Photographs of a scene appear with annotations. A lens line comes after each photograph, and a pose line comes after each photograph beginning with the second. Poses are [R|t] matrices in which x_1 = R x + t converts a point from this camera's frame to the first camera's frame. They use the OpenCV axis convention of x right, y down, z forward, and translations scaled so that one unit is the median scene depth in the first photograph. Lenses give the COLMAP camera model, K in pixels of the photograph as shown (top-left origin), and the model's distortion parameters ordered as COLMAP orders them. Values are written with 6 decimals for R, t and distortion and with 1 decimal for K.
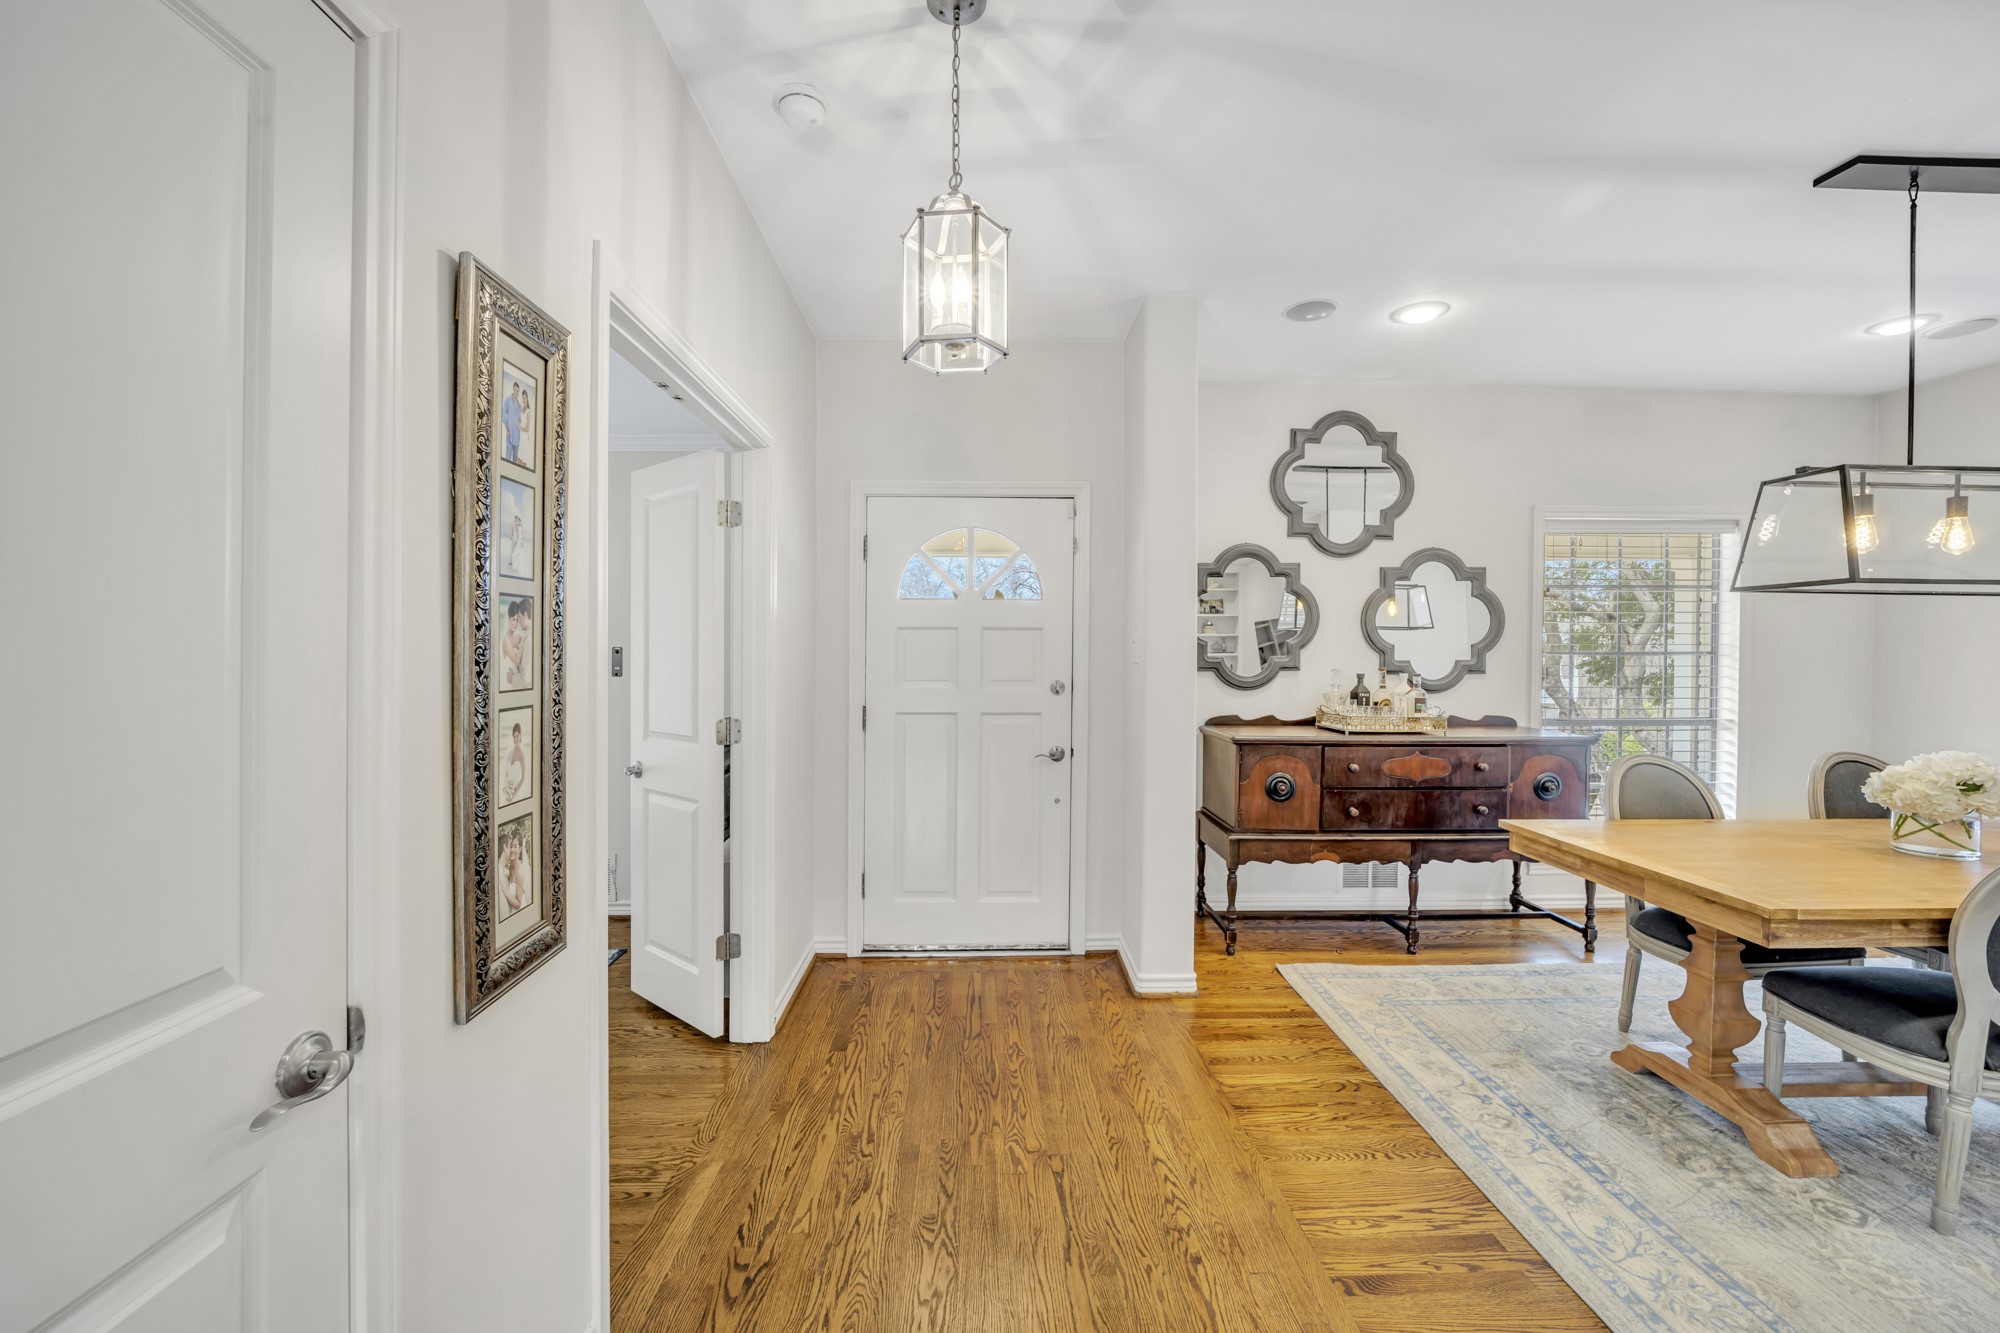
lens RADIAL K [[816.0, 0, 999.8], [0, 816.0, 662.7], [0, 0, 1]] dist [-0.017831, 0.000806]
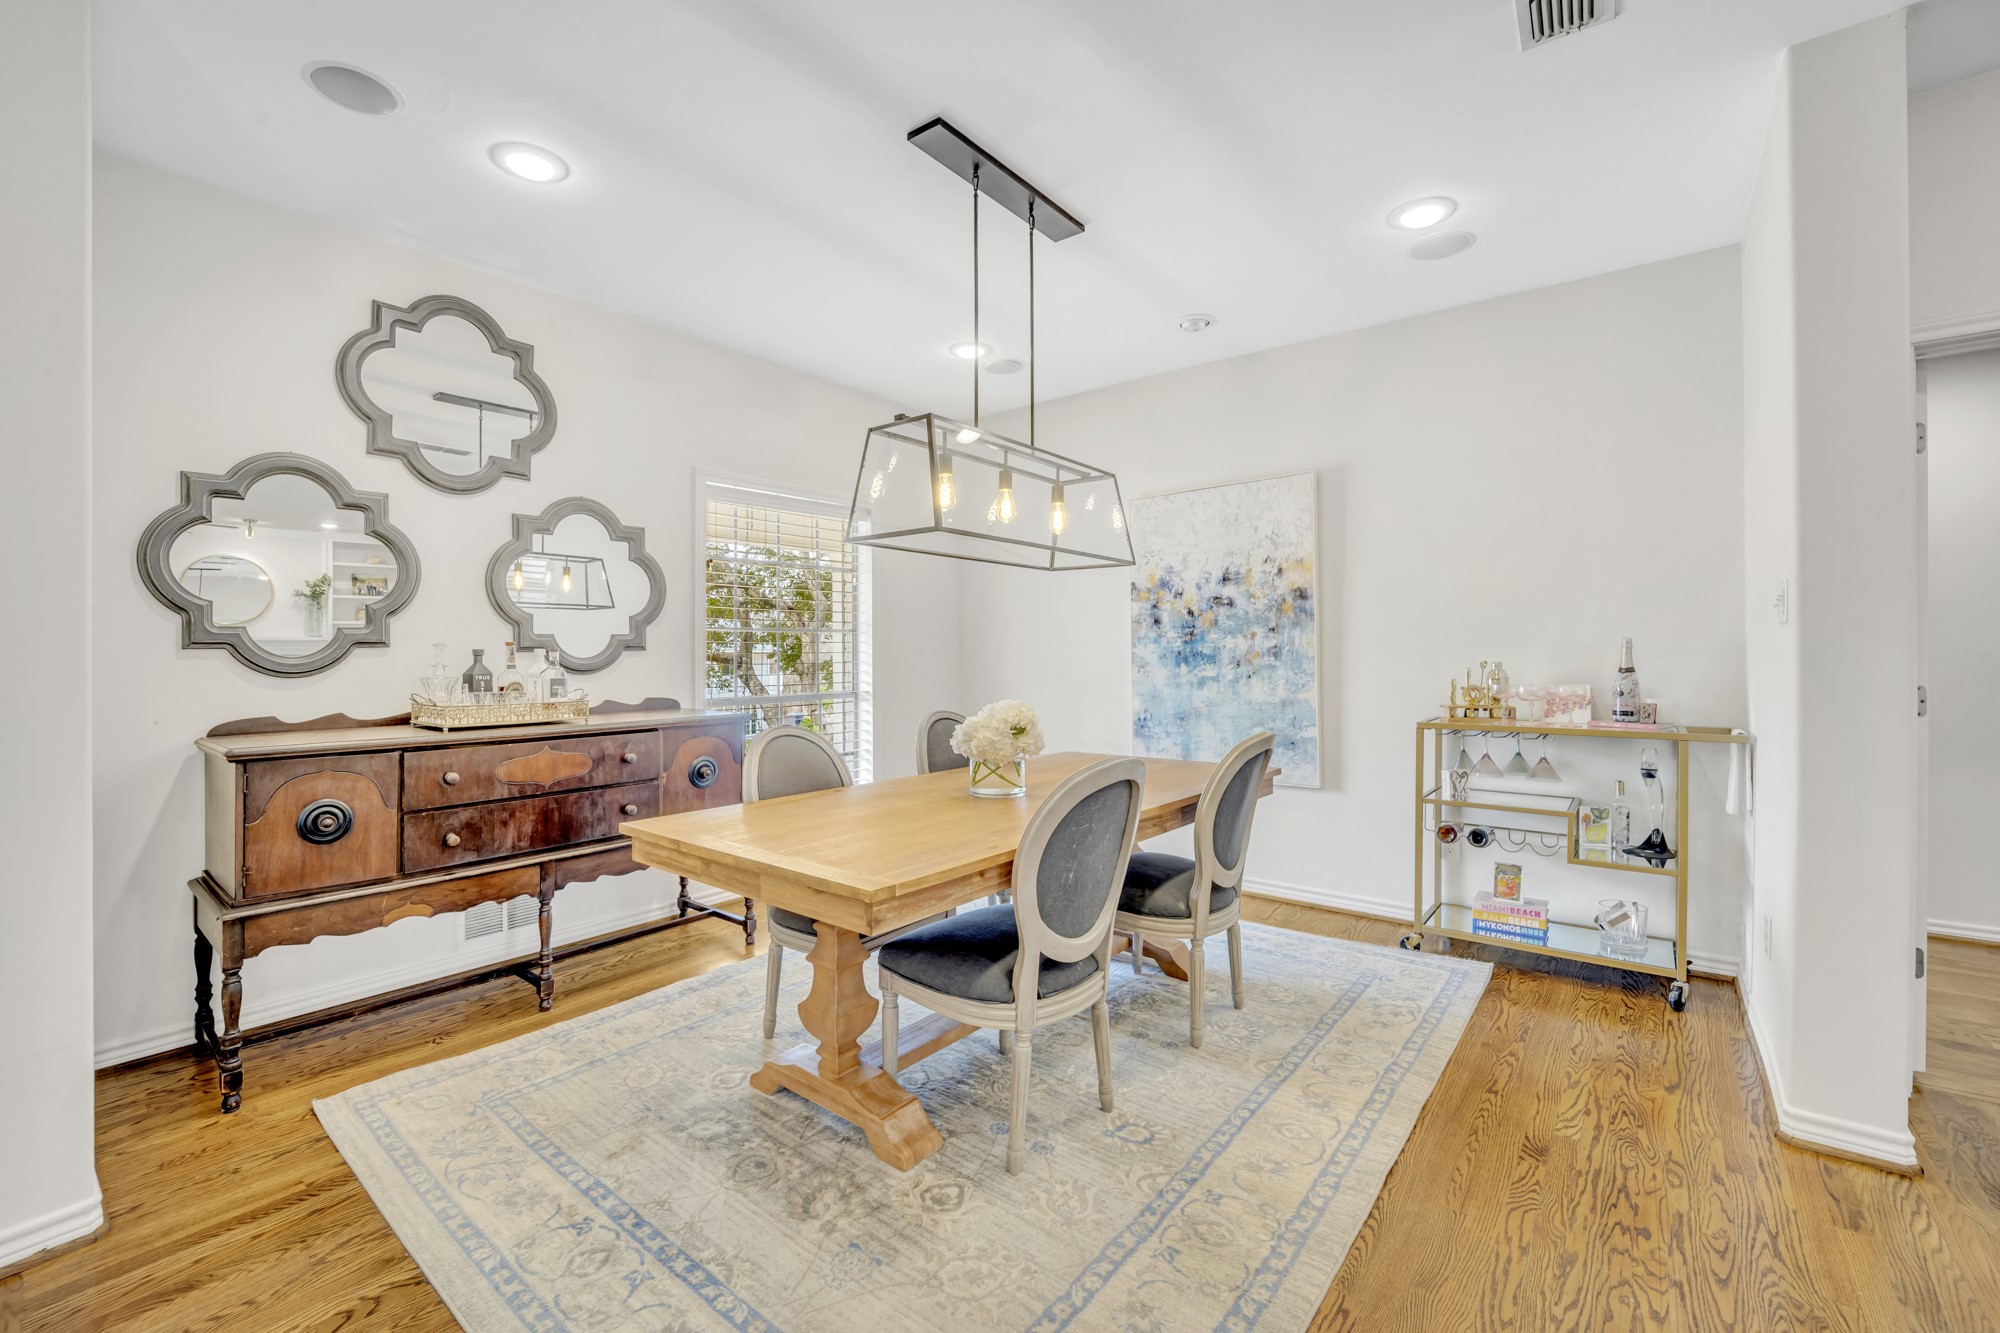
lens RADIAL K [[816.0, 0, 996.6], [0, 816.0, 659.1], [0, 0, 1]] dist [-0.017831, 0.000806]
pose [[0.643488, -0.012738, 0.765350, 0.223847], [0.018284, 0.999832, 0.001267, 0.036995], [-0.765238, 0.013179, 0.643613, 0.196149]]
